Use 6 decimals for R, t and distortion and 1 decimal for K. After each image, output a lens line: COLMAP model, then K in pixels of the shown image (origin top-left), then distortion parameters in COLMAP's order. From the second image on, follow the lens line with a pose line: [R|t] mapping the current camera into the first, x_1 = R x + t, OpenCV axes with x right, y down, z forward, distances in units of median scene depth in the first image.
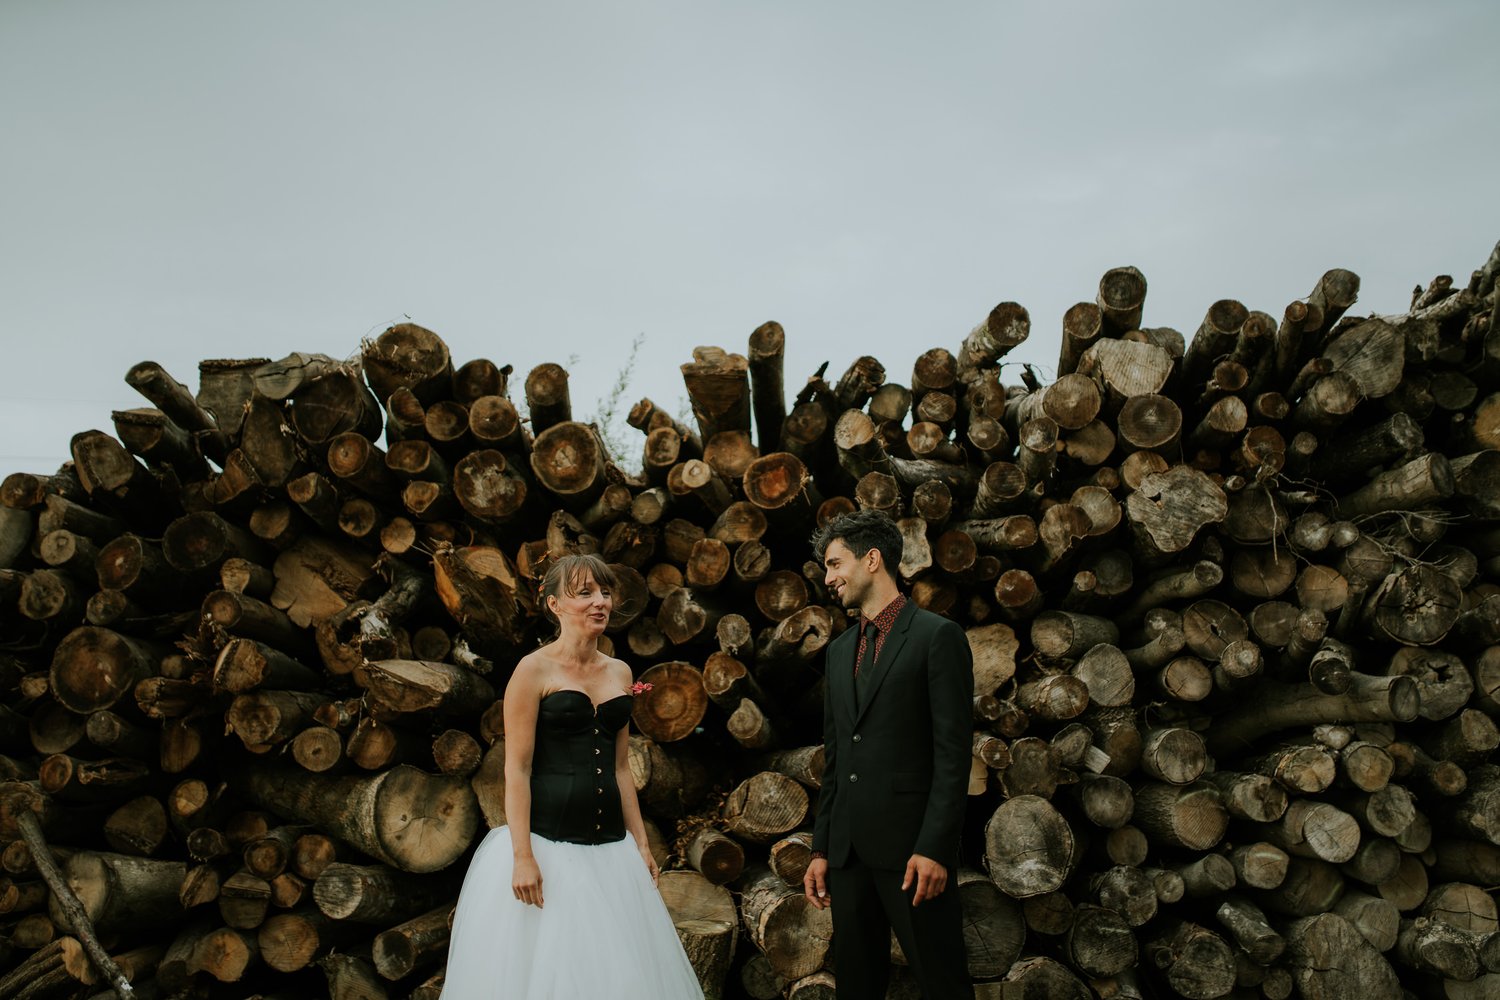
lens RADIAL K [[1452.6, 0, 745.8], [0, 1452.6, 487.7], [0, 0, 1]] dist [0.000496, 0.000711]
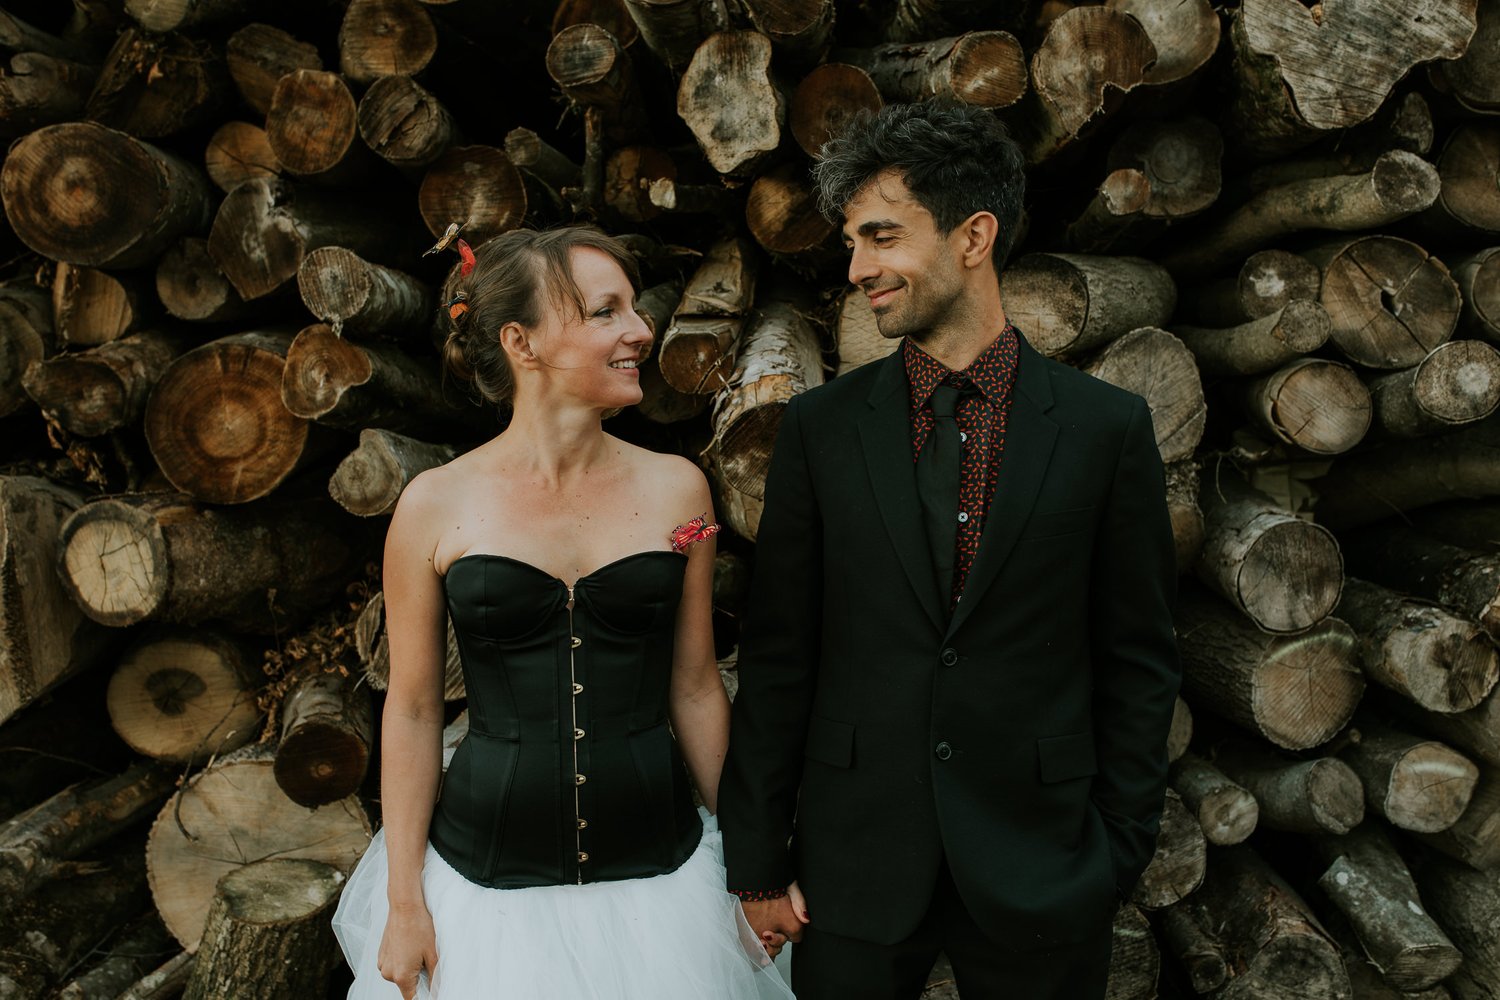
lens RADIAL K [[1452.6, 0, 745.8], [0, 1452.6, 487.7], [0, 0, 1]] dist [0.000496, 0.000711]
pose [[0.999586, 0.020635, 0.020036, 0.110697], [-0.025768, 0.951944, 0.305187, 0.018143], [-0.012775, -0.305577, 0.952082, 0.550591]]
